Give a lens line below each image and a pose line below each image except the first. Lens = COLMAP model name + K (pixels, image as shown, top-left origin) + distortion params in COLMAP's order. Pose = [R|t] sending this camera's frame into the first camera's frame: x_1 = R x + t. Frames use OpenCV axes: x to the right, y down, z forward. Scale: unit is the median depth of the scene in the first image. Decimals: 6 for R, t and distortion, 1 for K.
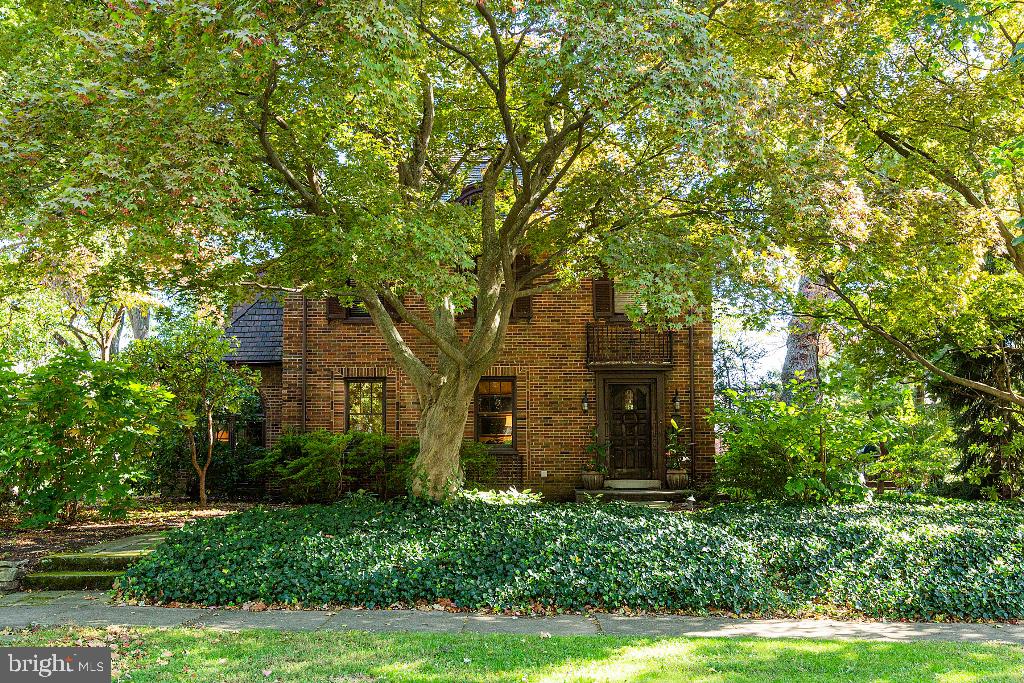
lens RADIAL K [[867.6, 0, 513.4], [0, 867.6, 351.9], [0, 0, 1]] dist [-0.002972, 0.002470]
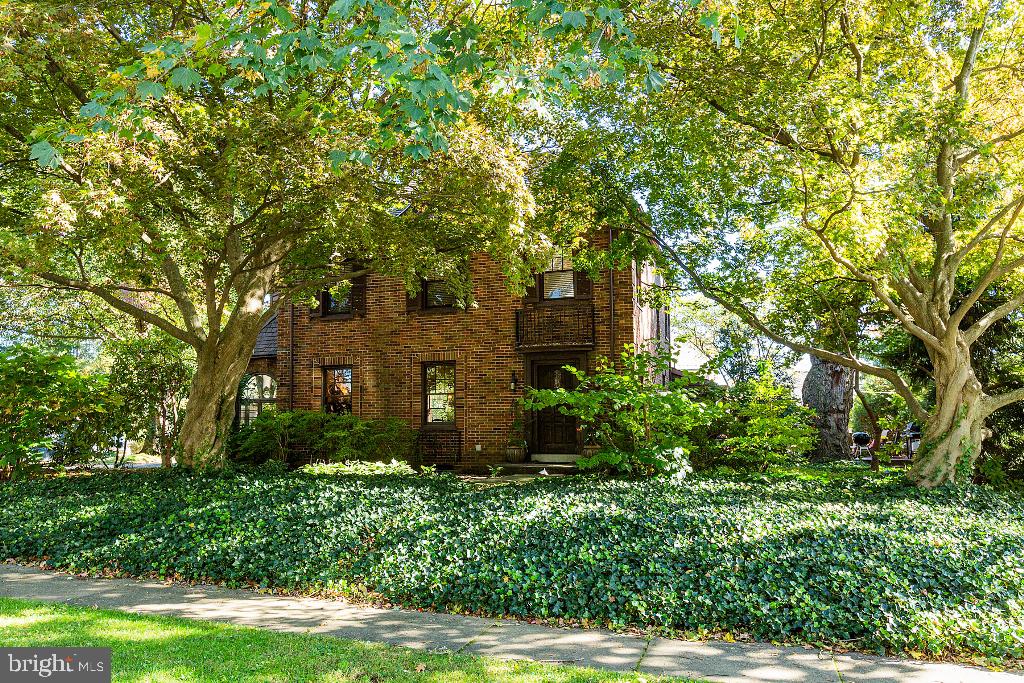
lens RADIAL K [[707.9, 0, 471.6], [0, 707.9, 347.2], [0, 0, 1]] dist [-0.005926, 0.000115]
pose [[0.953724, -0.036343, -0.298480, 0.528515], [0.035113, 0.999338, -0.009486, 0.035104], [0.298628, -0.001434, 0.954369, 0.230735]]
